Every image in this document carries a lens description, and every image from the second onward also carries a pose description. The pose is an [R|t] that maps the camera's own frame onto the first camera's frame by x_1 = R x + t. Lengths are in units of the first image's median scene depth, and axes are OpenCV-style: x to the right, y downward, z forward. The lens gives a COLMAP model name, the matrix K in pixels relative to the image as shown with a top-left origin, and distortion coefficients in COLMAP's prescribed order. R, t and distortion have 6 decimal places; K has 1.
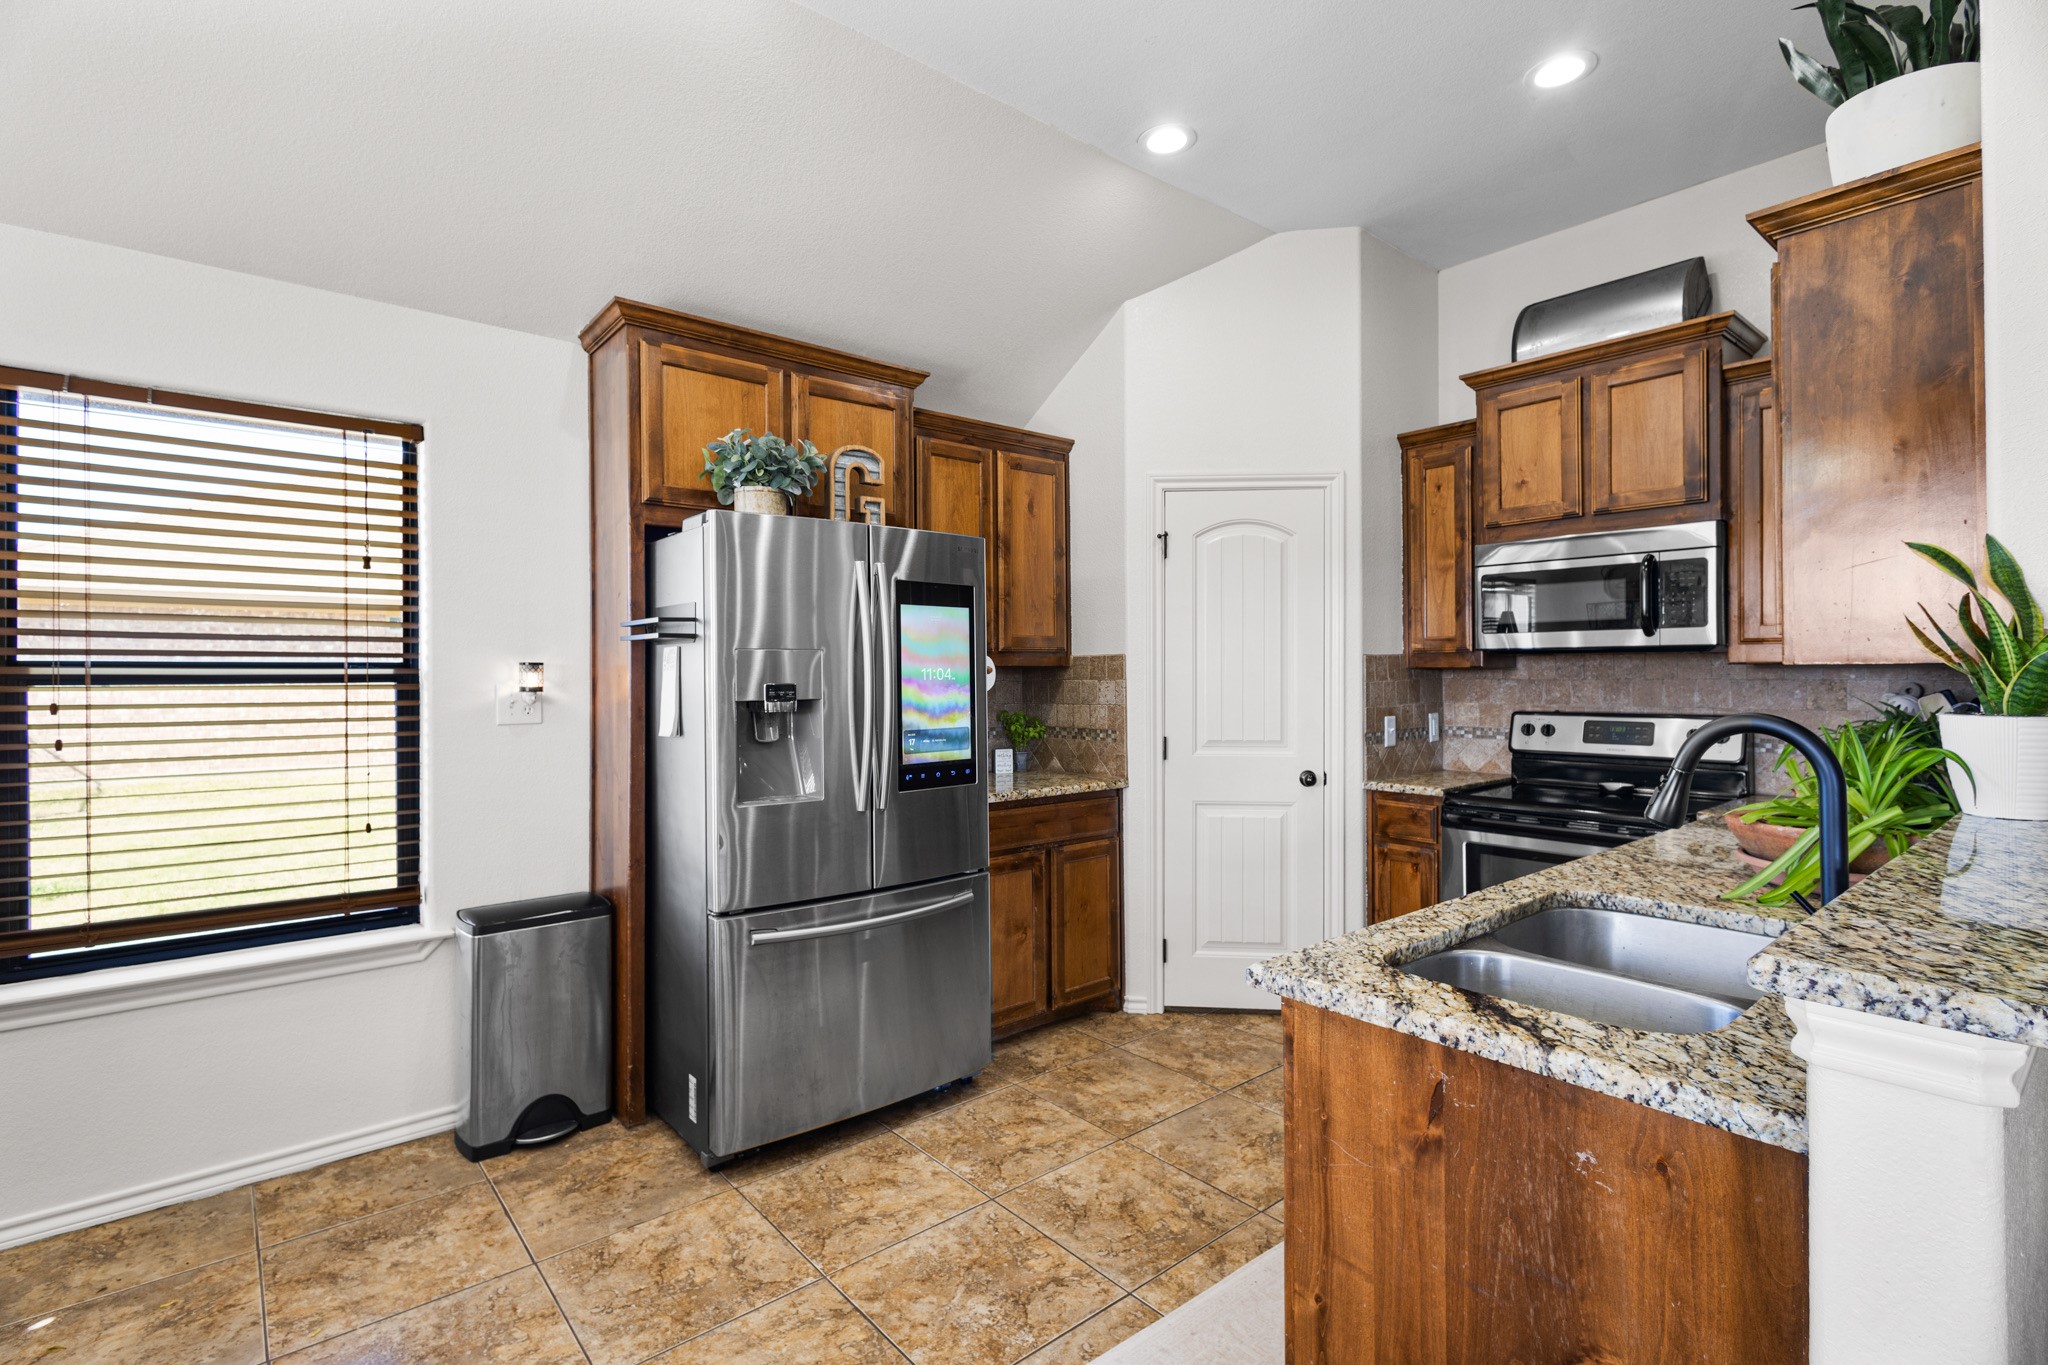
lens RADIAL K [[945.8, 0, 1030.7], [0, 945.8, 674.0], [0, 0, 1]] dist [0.005068, -0.001637]
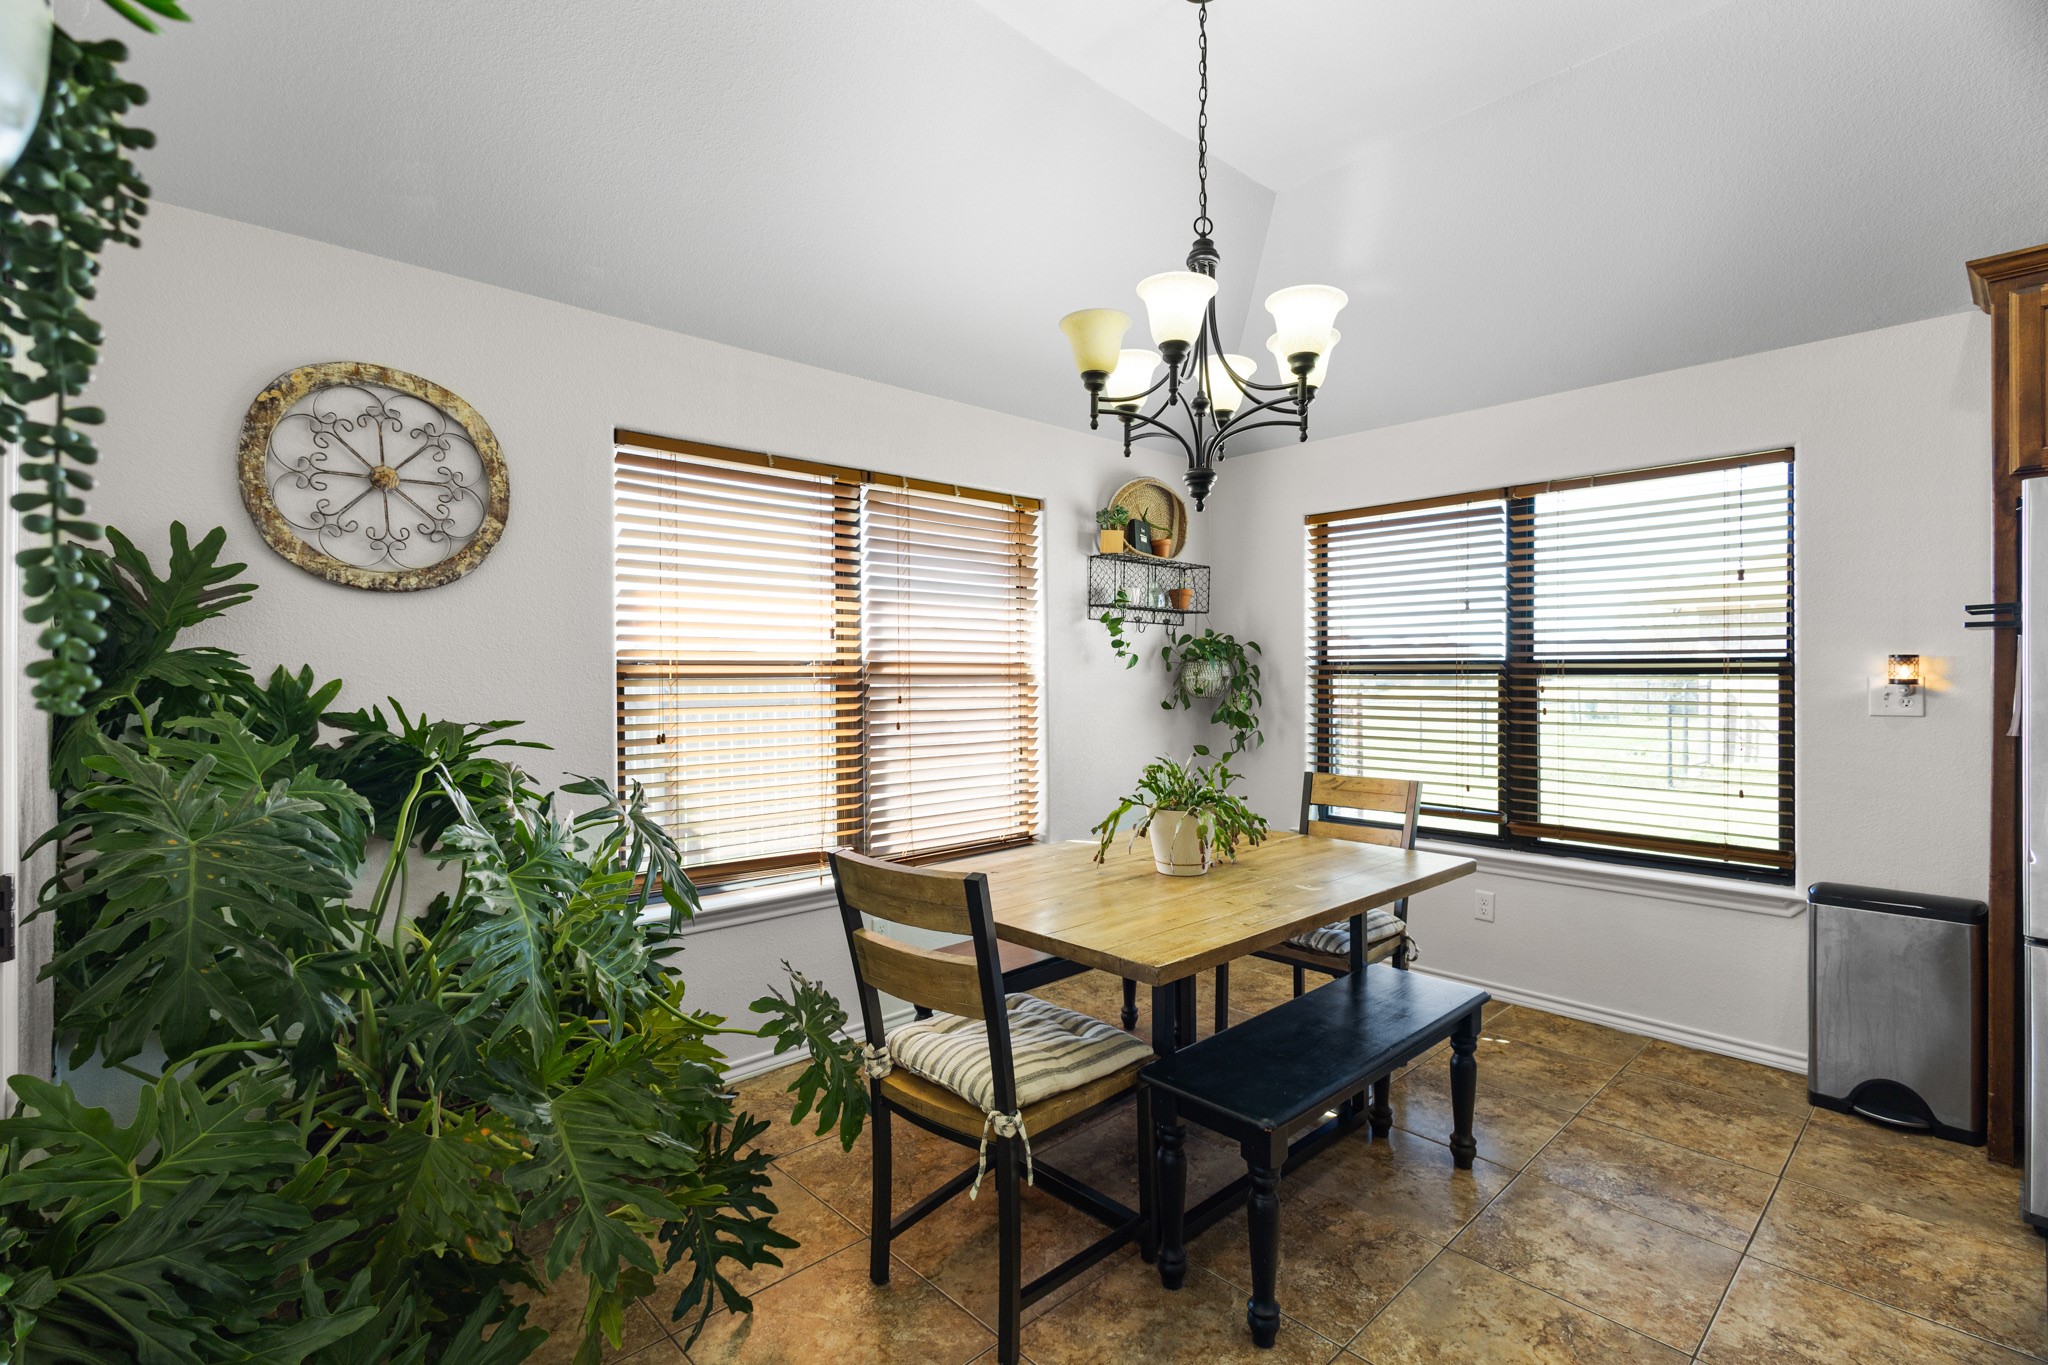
lens RADIAL K [[945.8, 0, 1024.5], [0, 945.8, 678.0], [0, 0, 1]] dist [0.005068, -0.001637]
pose [[0.055632, 0.008385, -0.998416, 0.433826], [0.003027, 0.999959, 0.008566, 0.001073], [0.998447, -0.003499, 0.055605, 0.015166]]
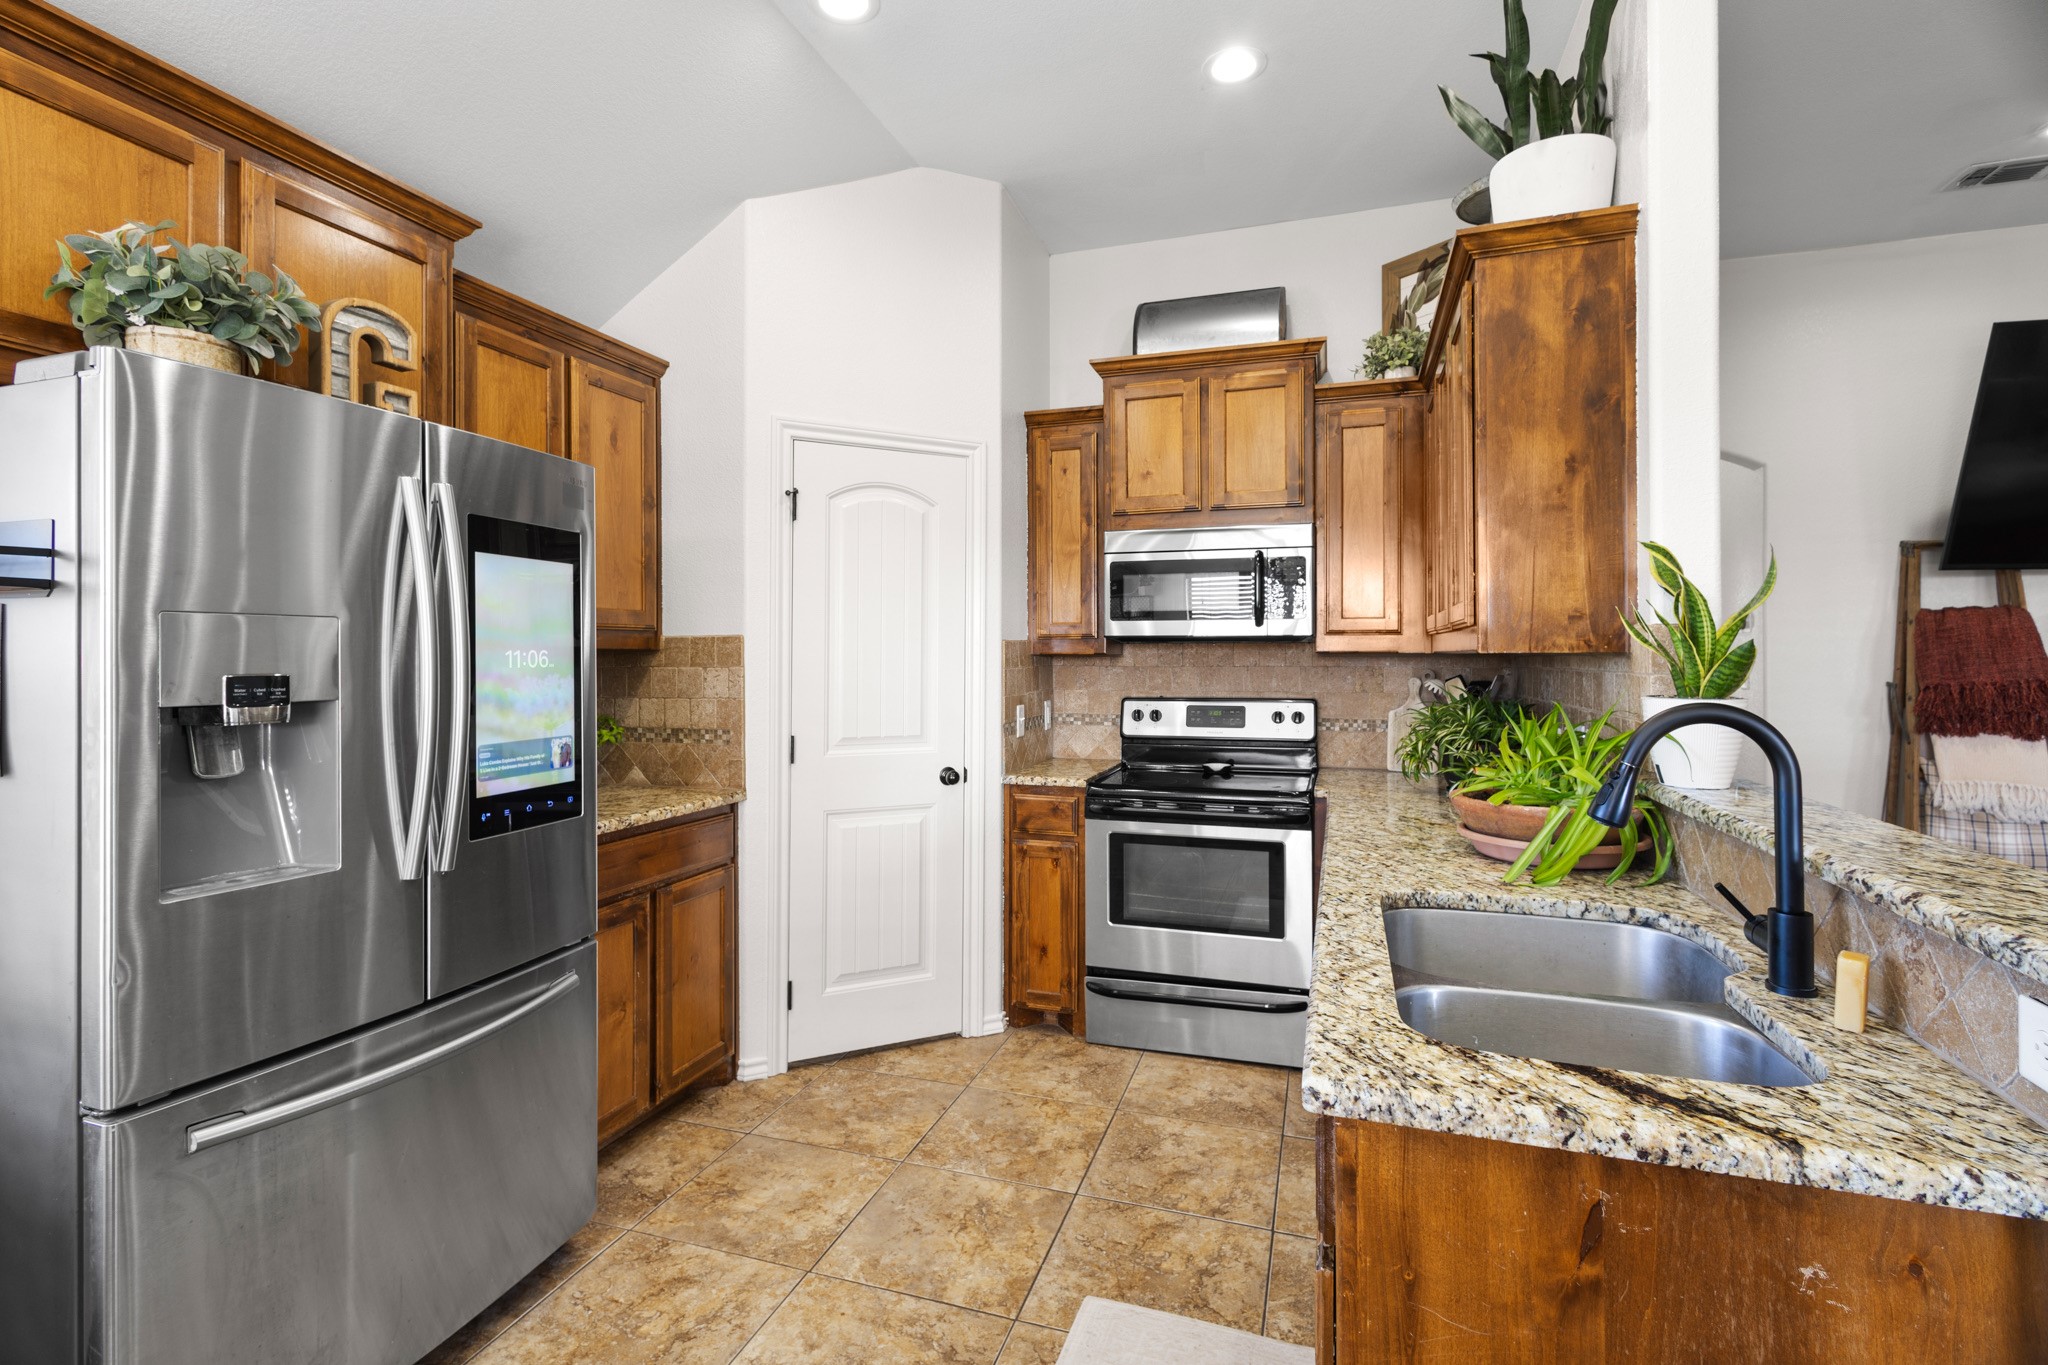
lens RADIAL K [[945.8, 0, 1023.2], [0, 945.8, 651.6], [0, 0, 1]] dist [0.005068, -0.001637]
pose [[0.857305, 0.007945, 0.514748, -0.153512], [-0.003150, 0.999943, -0.010188, 0.000744], [-0.514800, 0.007112, 0.857281, 0.257401]]
